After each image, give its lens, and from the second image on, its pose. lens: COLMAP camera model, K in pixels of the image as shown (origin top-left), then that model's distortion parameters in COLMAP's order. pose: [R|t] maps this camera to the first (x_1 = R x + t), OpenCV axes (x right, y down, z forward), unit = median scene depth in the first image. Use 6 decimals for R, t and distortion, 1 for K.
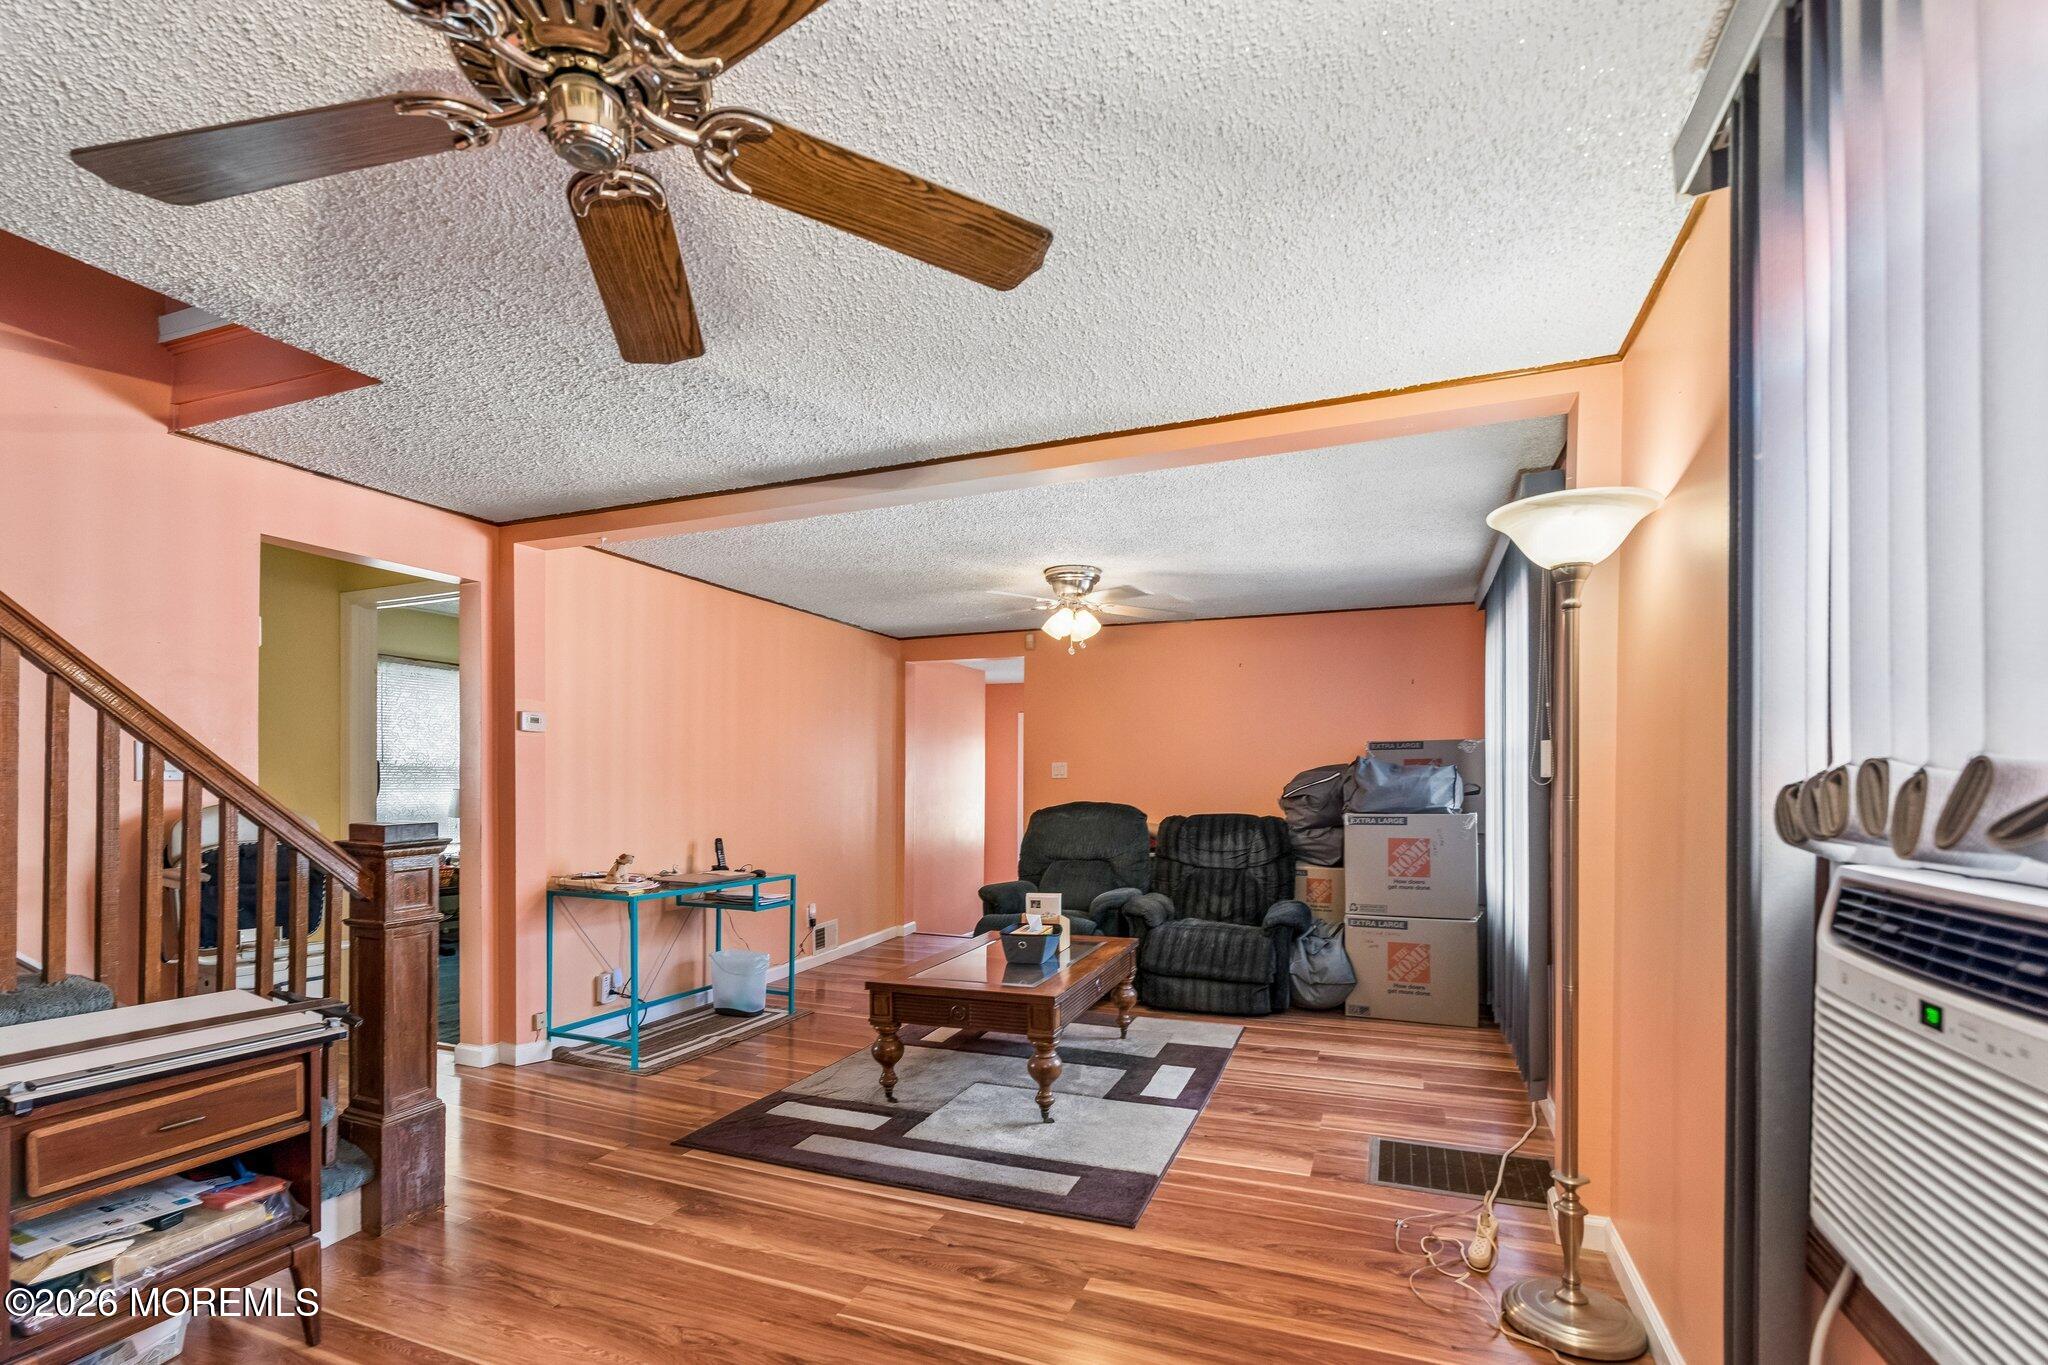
lens RADIAL K [[896.6, 0, 1025.3], [0, 896.6, 768.1], [0, 0, 1]] dist [0.000449, -0.001105]
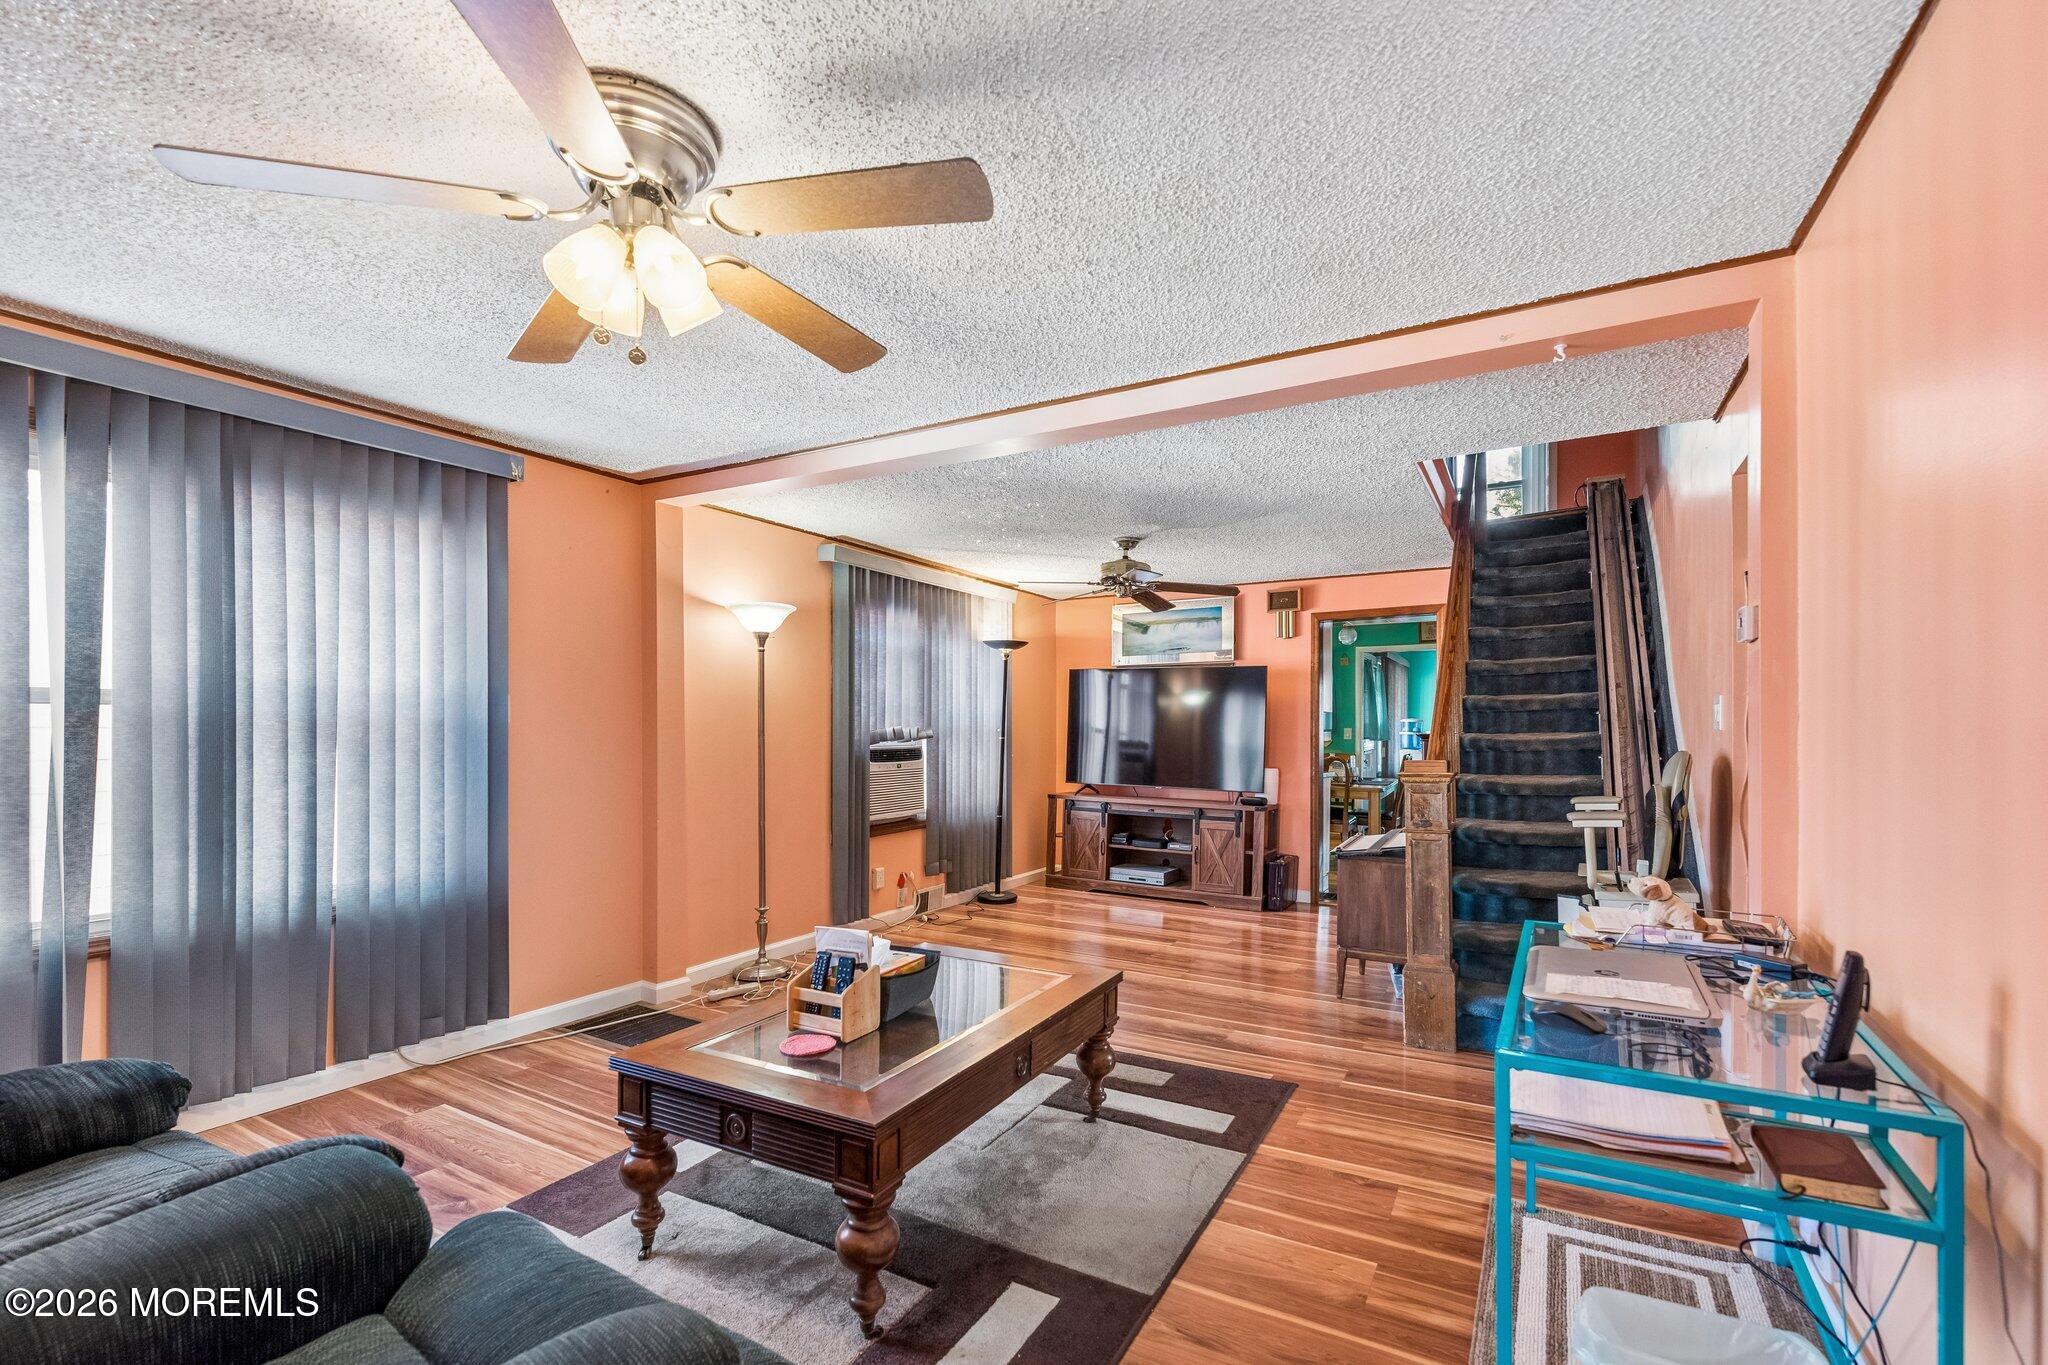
lens RADIAL K [[896.6, 0, 1042.5], [0, 896.6, 747.1], [0, 0, 1]] dist [0.000449, -0.001105]
pose [[-0.991850, -0.002646, 0.127381, -0.155287], [-0.002191, 0.999991, 0.003710, 0.019862], [-0.127389, 0.003401, -0.991847, 1.359052]]
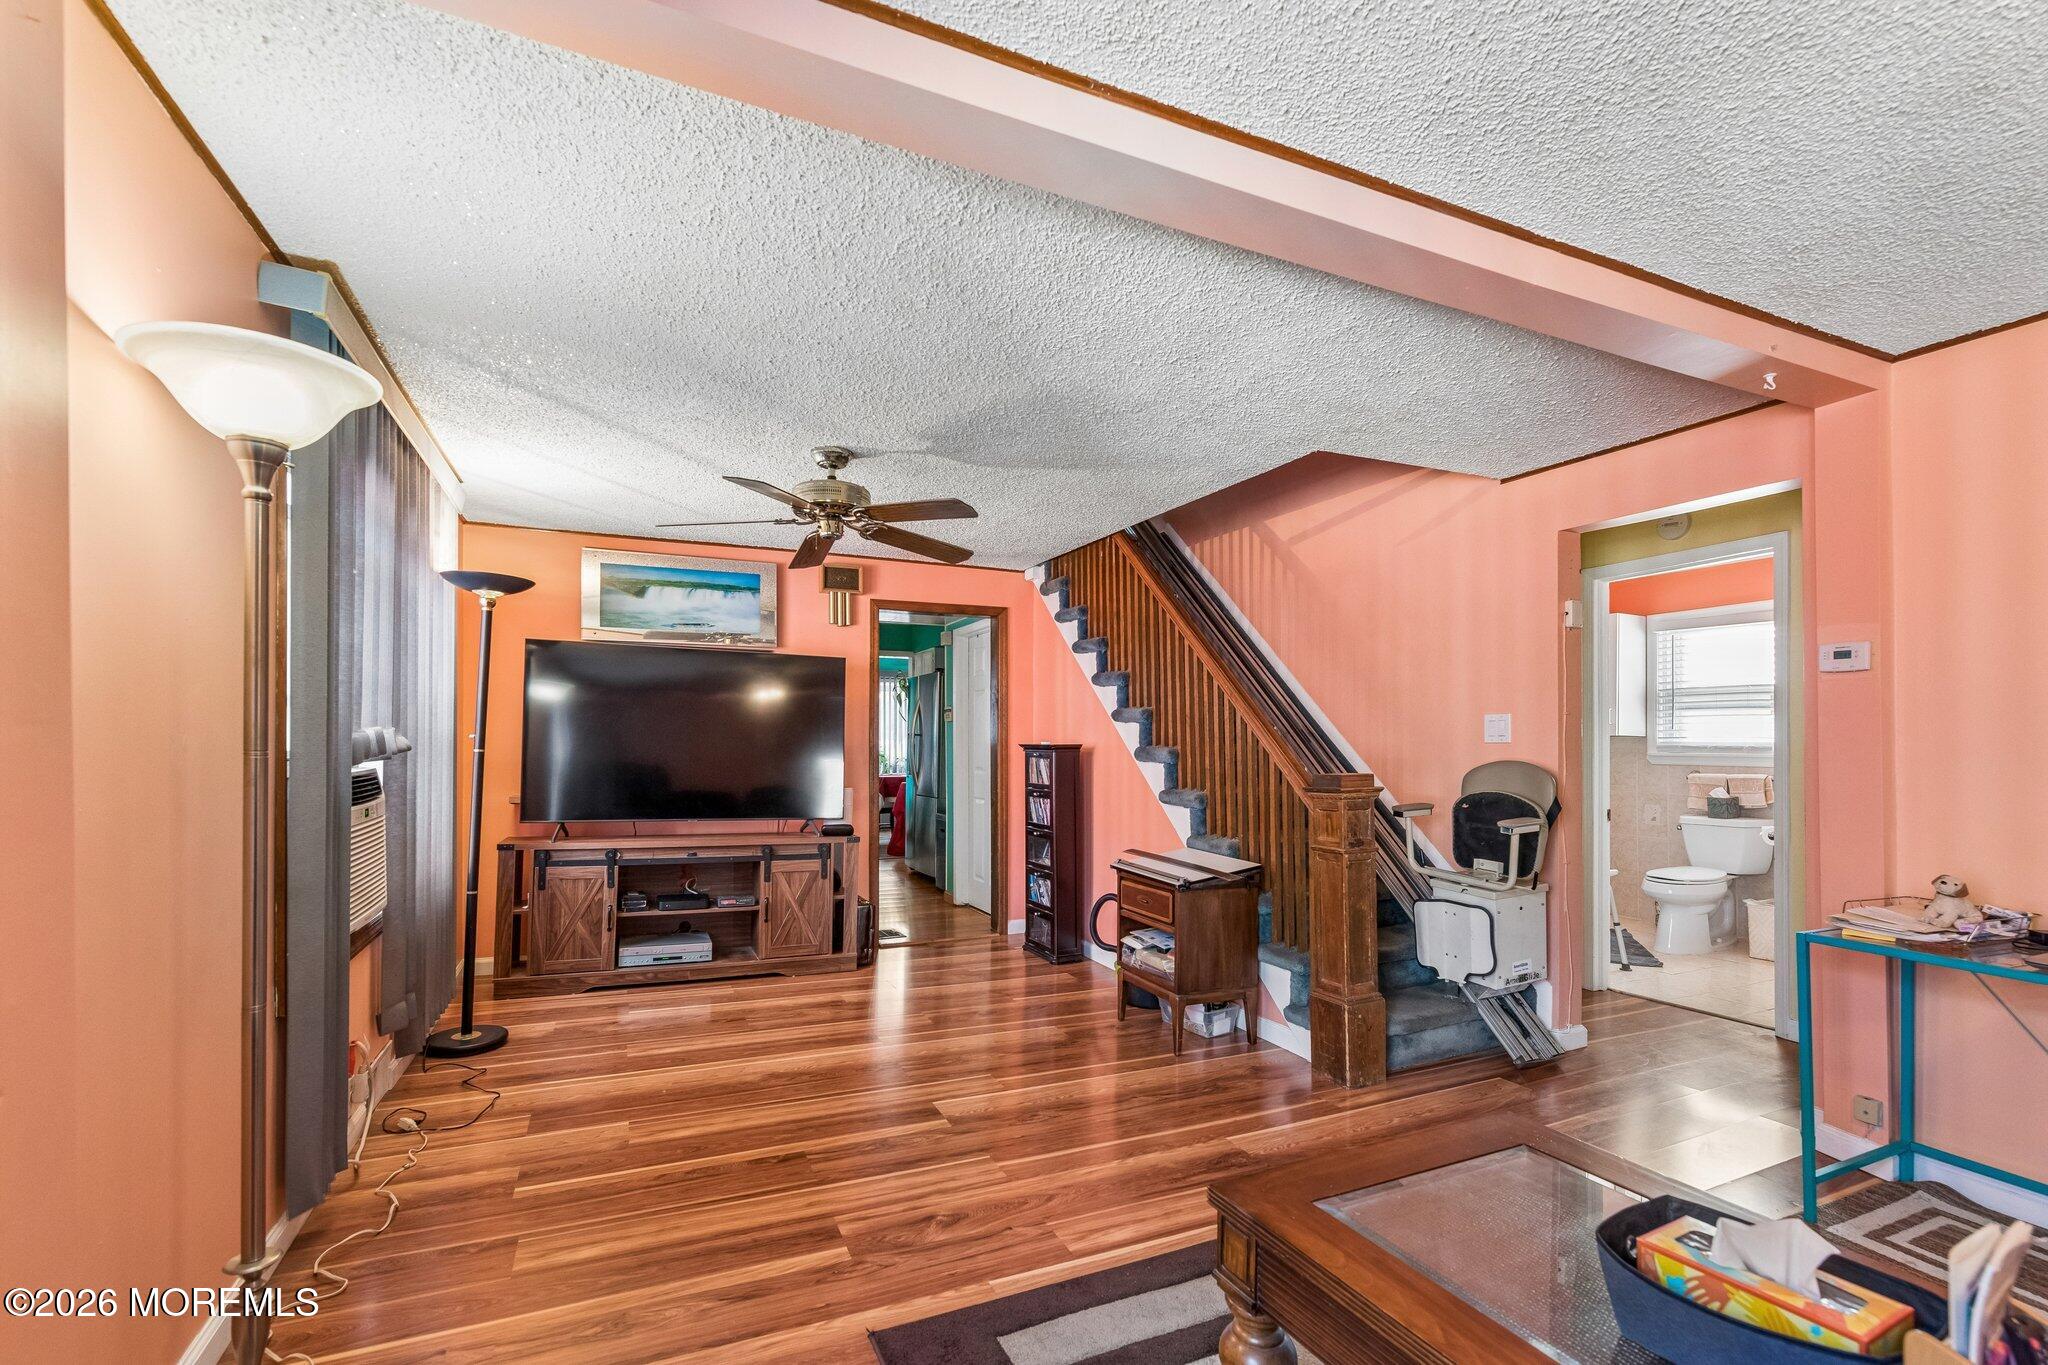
lens RADIAL K [[896.6, 0, 1017.7], [0, 896.6, 738.0], [0, 0, 1]] dist [0.000449, -0.001105]
pose [[-0.697424, -0.006654, -0.716628, 0.306989], [0.005089, 0.999886, -0.014237, 0.014147], [0.716641, -0.013576, -0.697310, 0.866944]]
